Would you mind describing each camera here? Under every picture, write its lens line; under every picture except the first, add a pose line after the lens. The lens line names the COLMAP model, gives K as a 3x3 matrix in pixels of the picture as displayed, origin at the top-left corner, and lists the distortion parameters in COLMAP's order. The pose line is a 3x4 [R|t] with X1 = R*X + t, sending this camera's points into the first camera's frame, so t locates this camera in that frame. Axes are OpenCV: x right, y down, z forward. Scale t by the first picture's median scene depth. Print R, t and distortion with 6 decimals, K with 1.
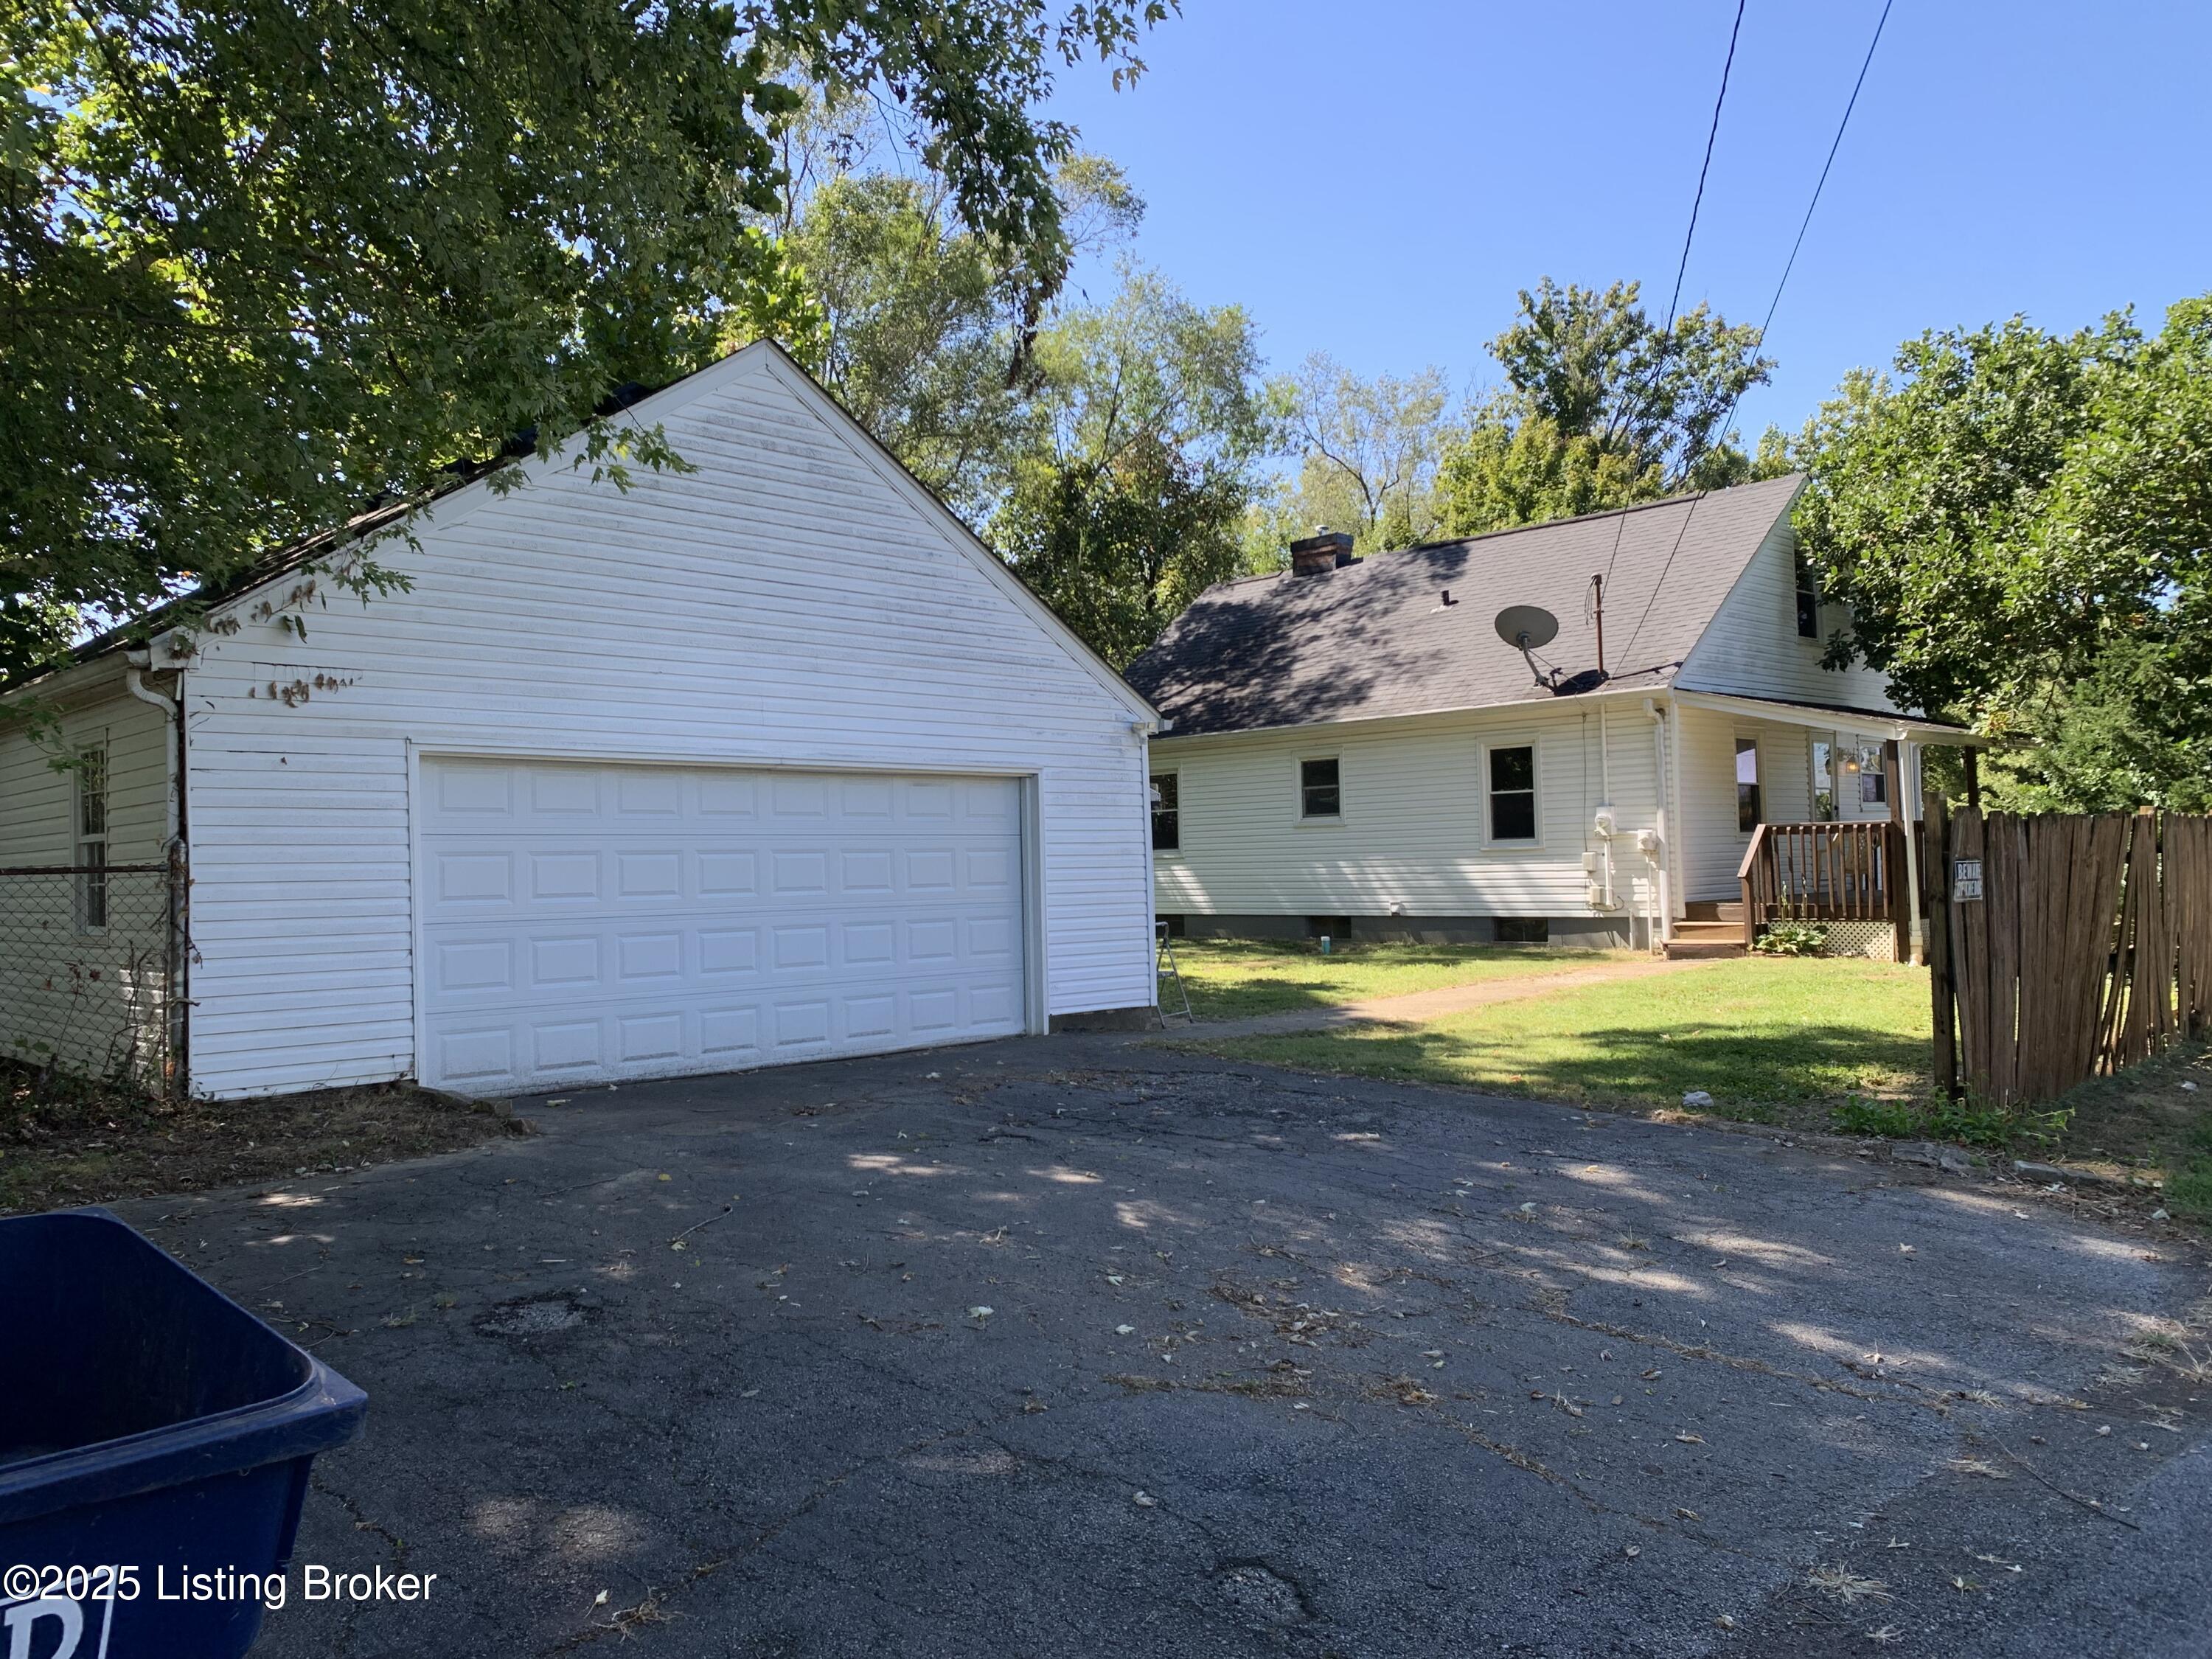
lens RADIAL K [[1673.7, 0, 1093.6], [0, 1673.7, 816.3], [0, 0, 1]] dist [0.101078, -0.229099]
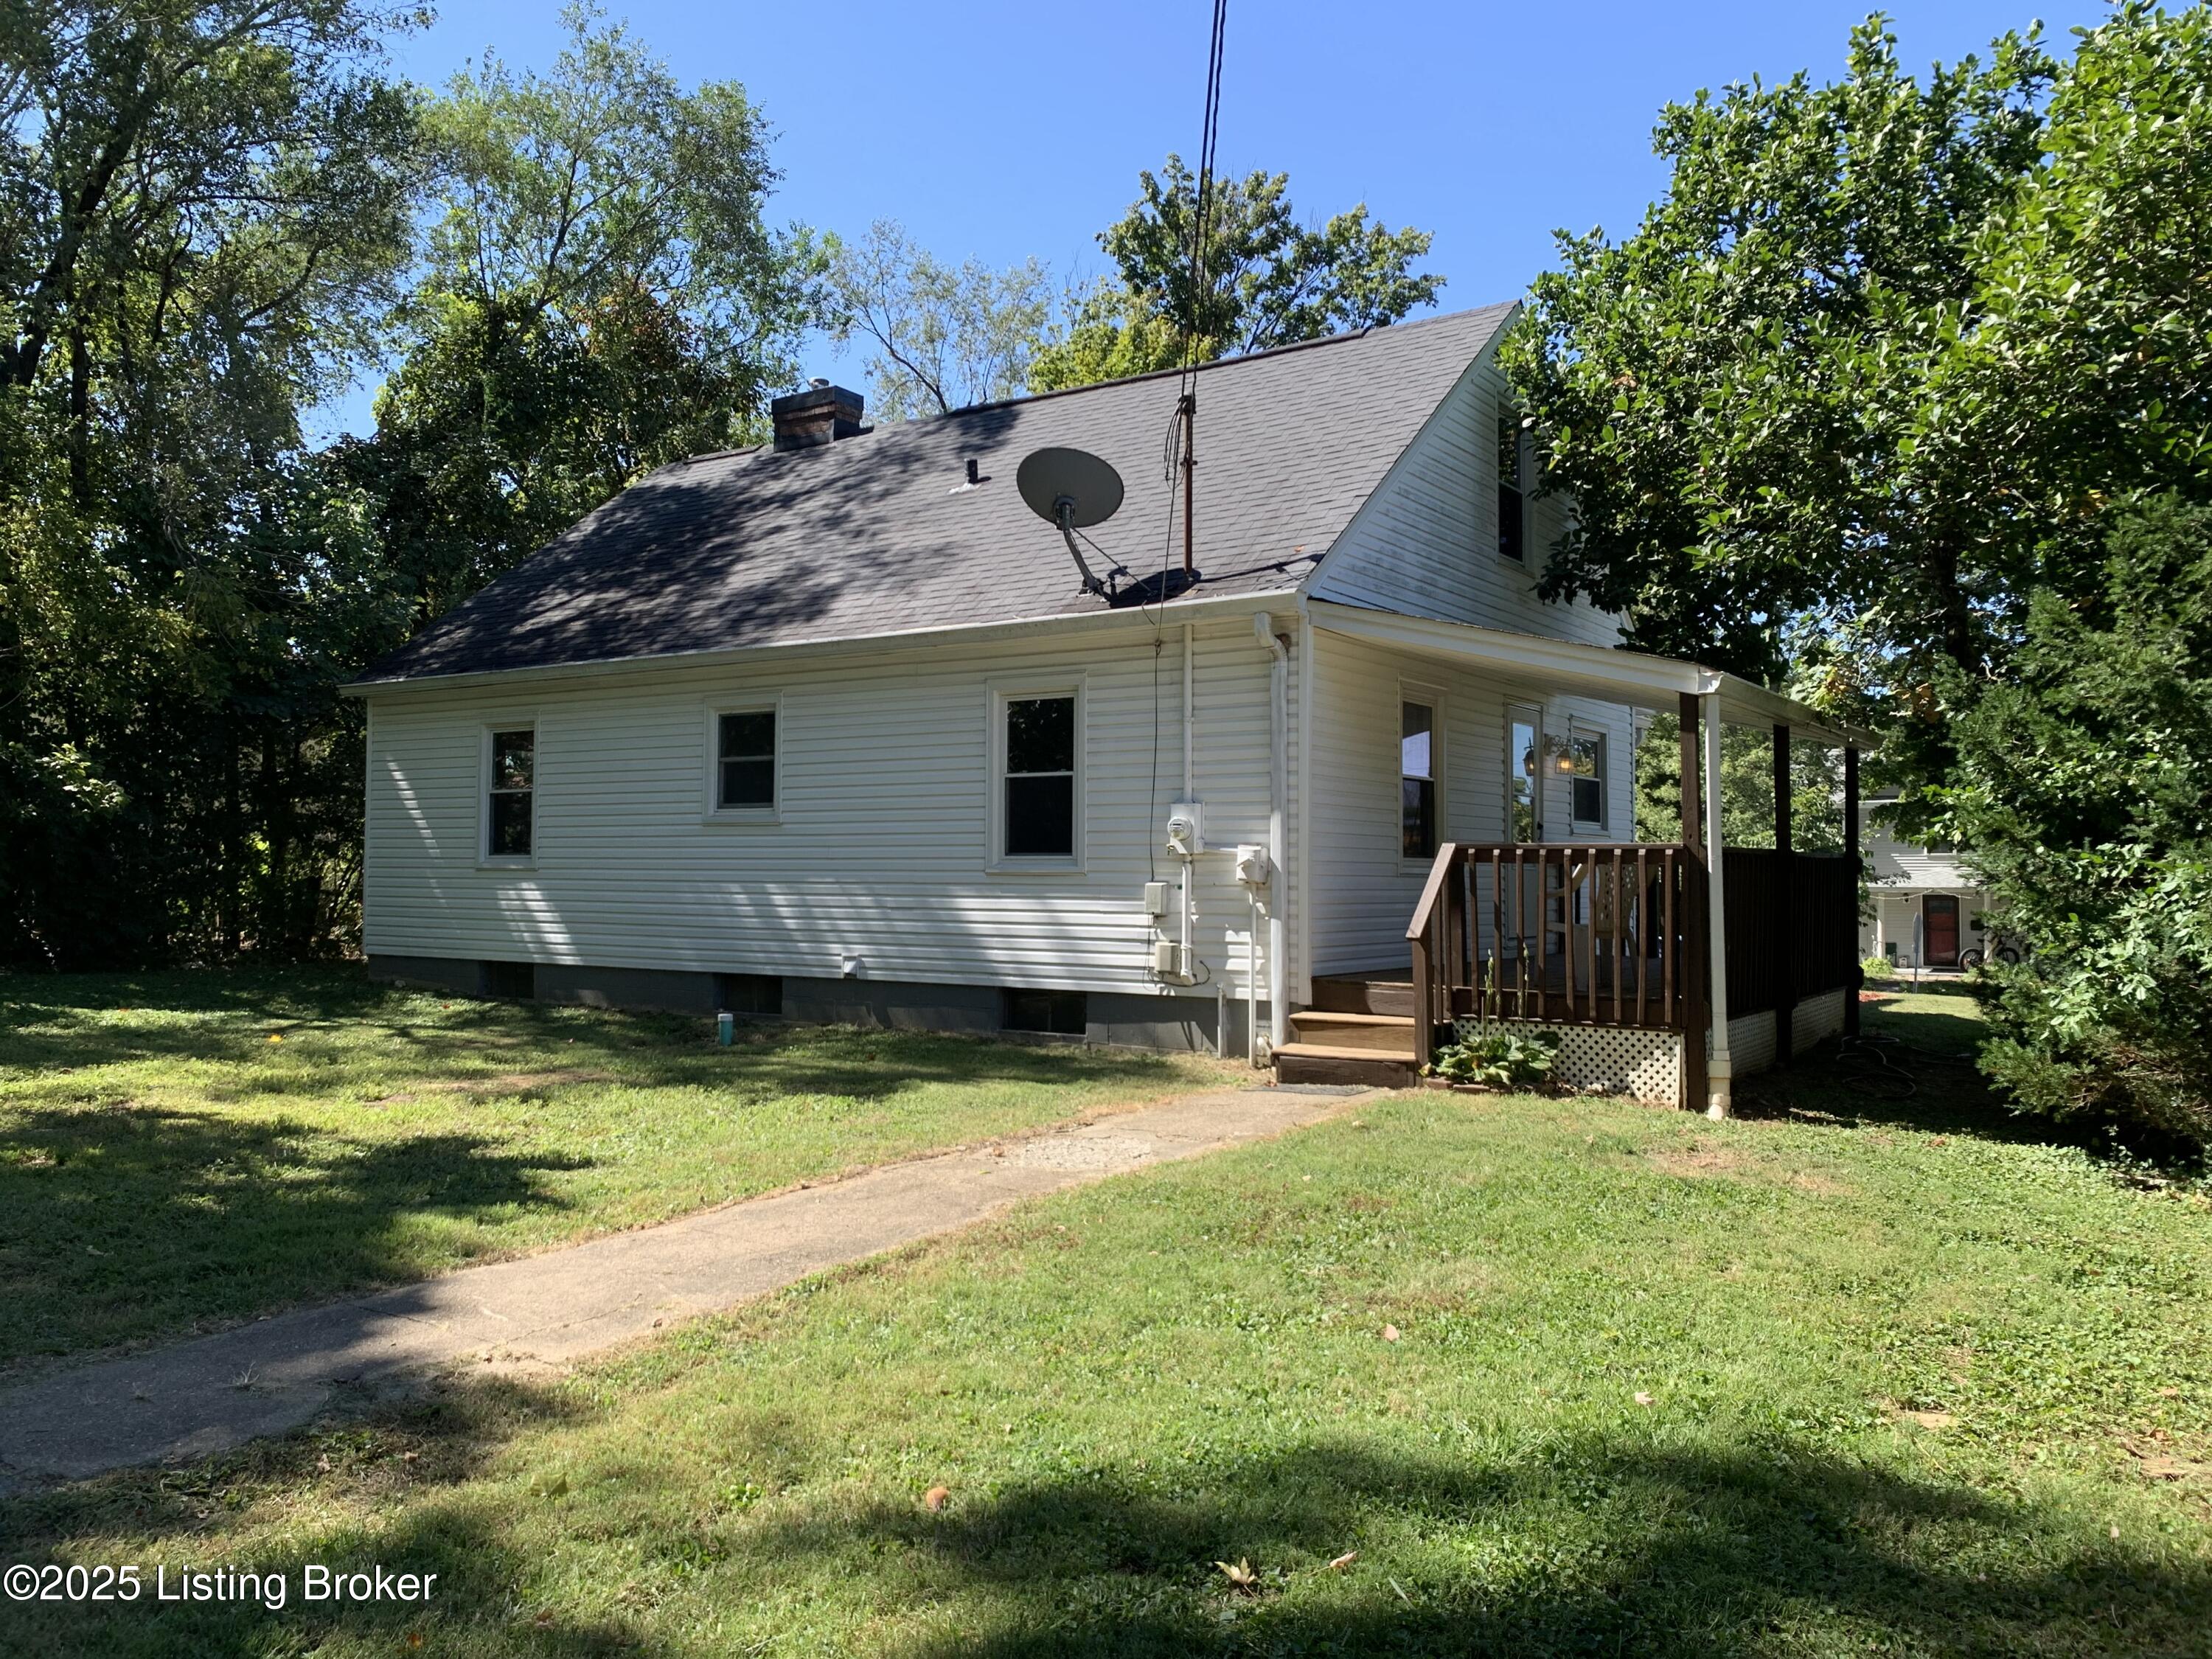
lens RADIAL K [[1678.1, 0, 1073.1], [0, 1678.1, 809.6], [0, 0, 1]] dist [0.129926, -0.268872]
pose [[0.980096, 0.042550, 0.193913, 0.155414], [-0.039842, 0.999047, -0.017844, 0.008066], [-0.194487, 0.009762, 0.980857, 0.448444]]
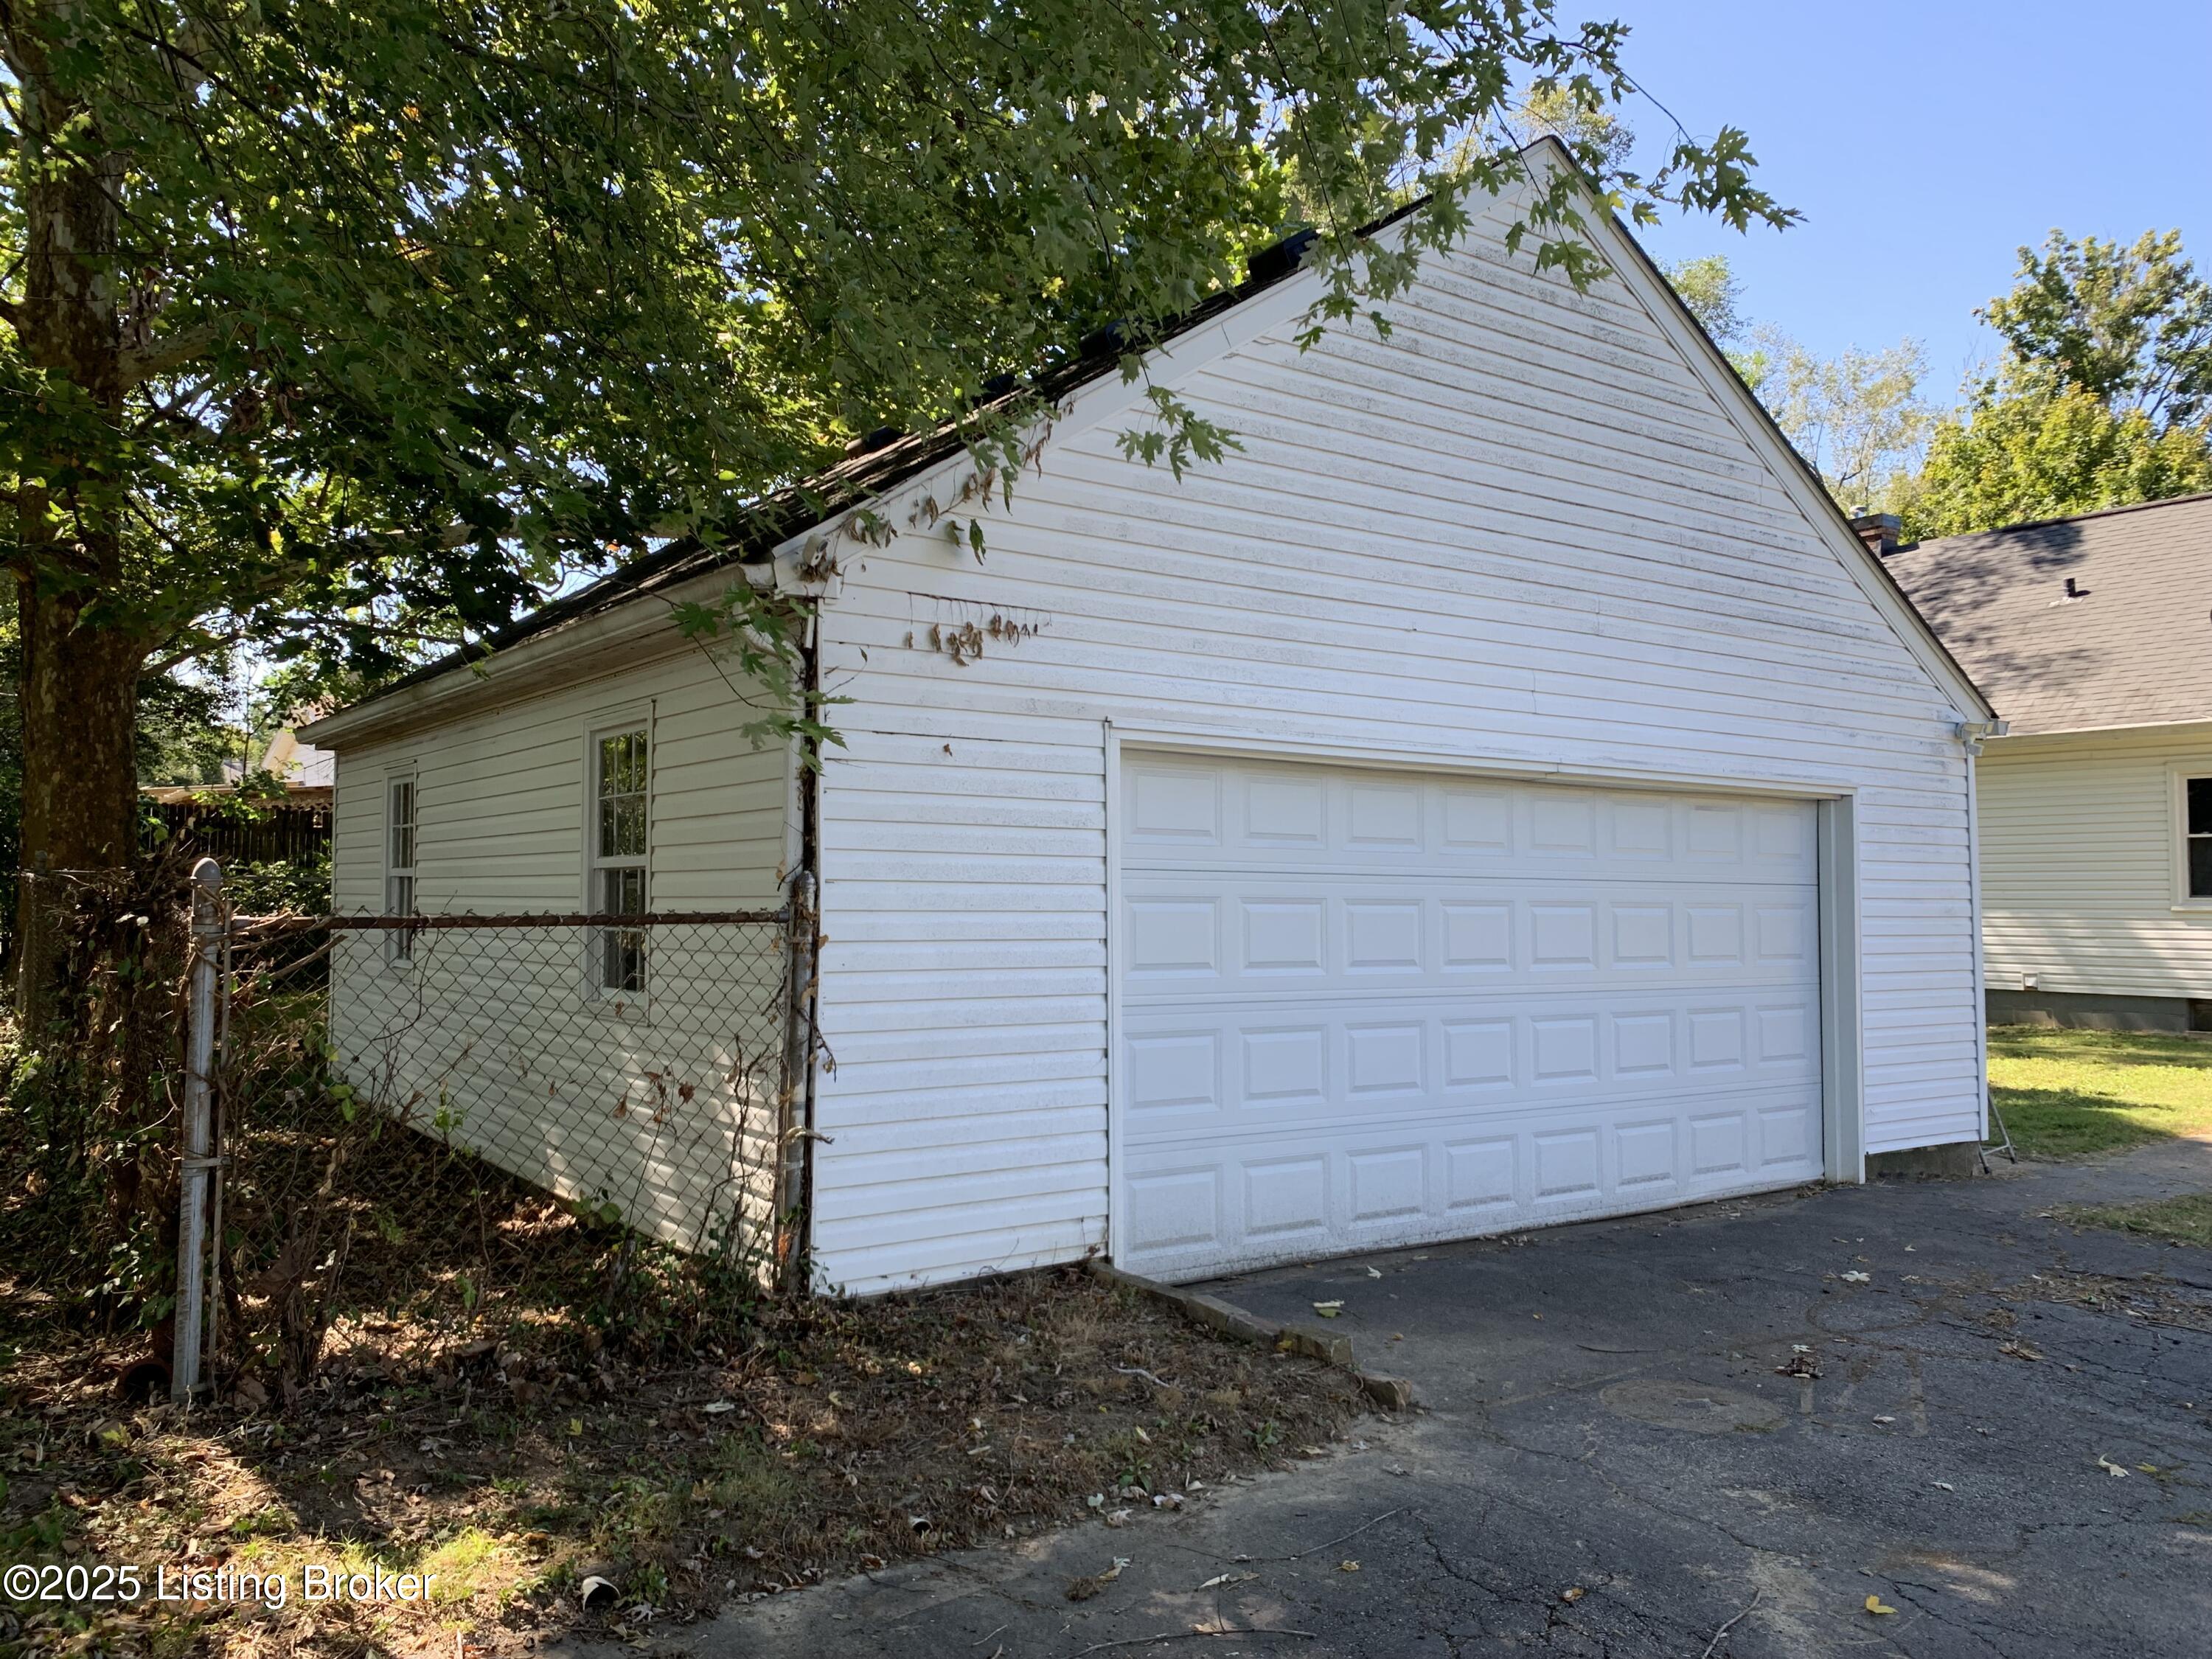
lens RADIAL K [[1680.8, 0, 1080.6], [0, 1680.8, 795.1], [0, 0, 1]] dist [0.033786, -0.029949]
pose [[0.986488, 0.018013, -0.162839, -0.142940], [-0.022774, 0.999365, -0.027417, 0.000174], [0.162242, 0.030755, 0.986272, 0.170086]]
